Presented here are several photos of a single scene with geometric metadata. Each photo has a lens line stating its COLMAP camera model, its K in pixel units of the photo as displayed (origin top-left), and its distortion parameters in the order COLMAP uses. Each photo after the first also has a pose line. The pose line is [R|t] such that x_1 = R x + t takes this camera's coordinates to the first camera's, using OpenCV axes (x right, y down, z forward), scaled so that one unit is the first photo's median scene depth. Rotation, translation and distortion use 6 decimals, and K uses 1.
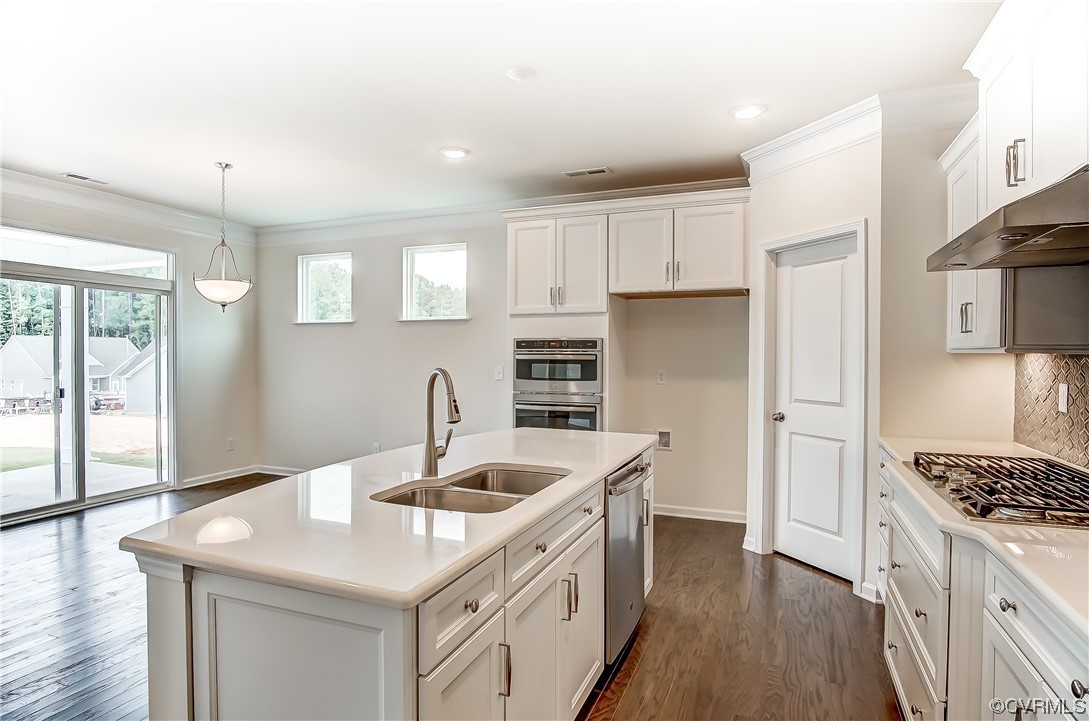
lens RADIAL K [[605.7, 0, 544.5], [0, 605.7, 360.5], [0, 0, 1]] dist [-0.021043, 0.001235]
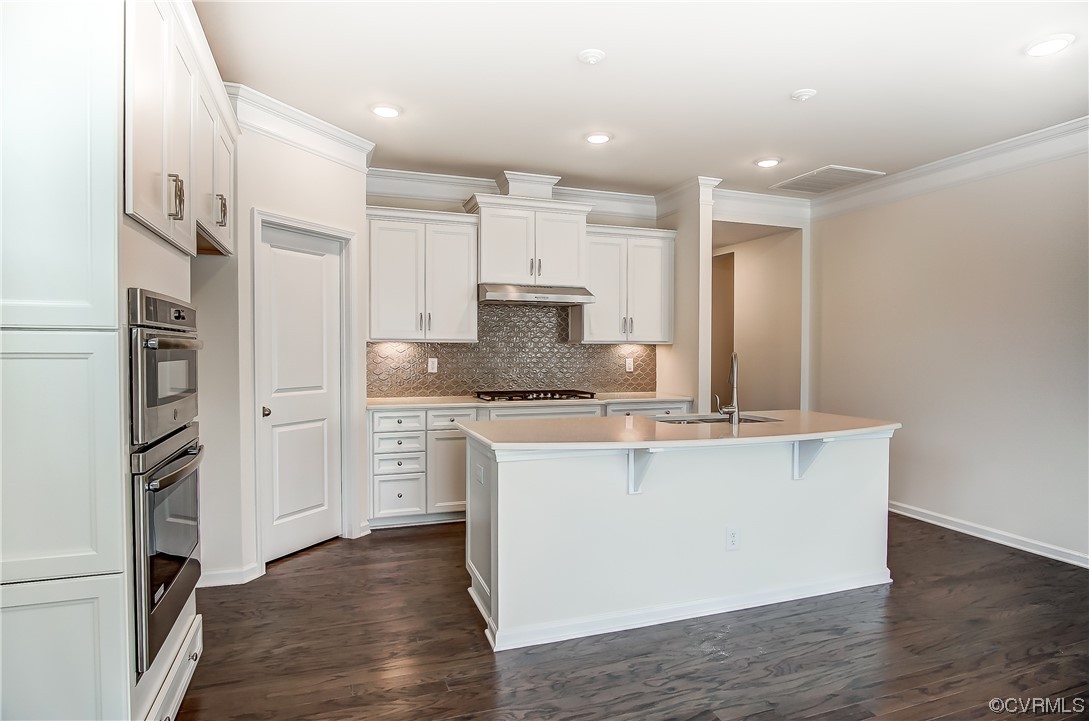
lens RADIAL K [[605.7, 0, 544.5], [0, 605.7, 360.5], [0, 0, 1]] dist [-0.021043, 0.001235]
pose [[-0.661897, -0.021541, 0.749286, -0.592868], [0.003122, 0.999499, 0.031492, -0.009320], [-0.749589, 0.023184, -0.661498, 1.384081]]
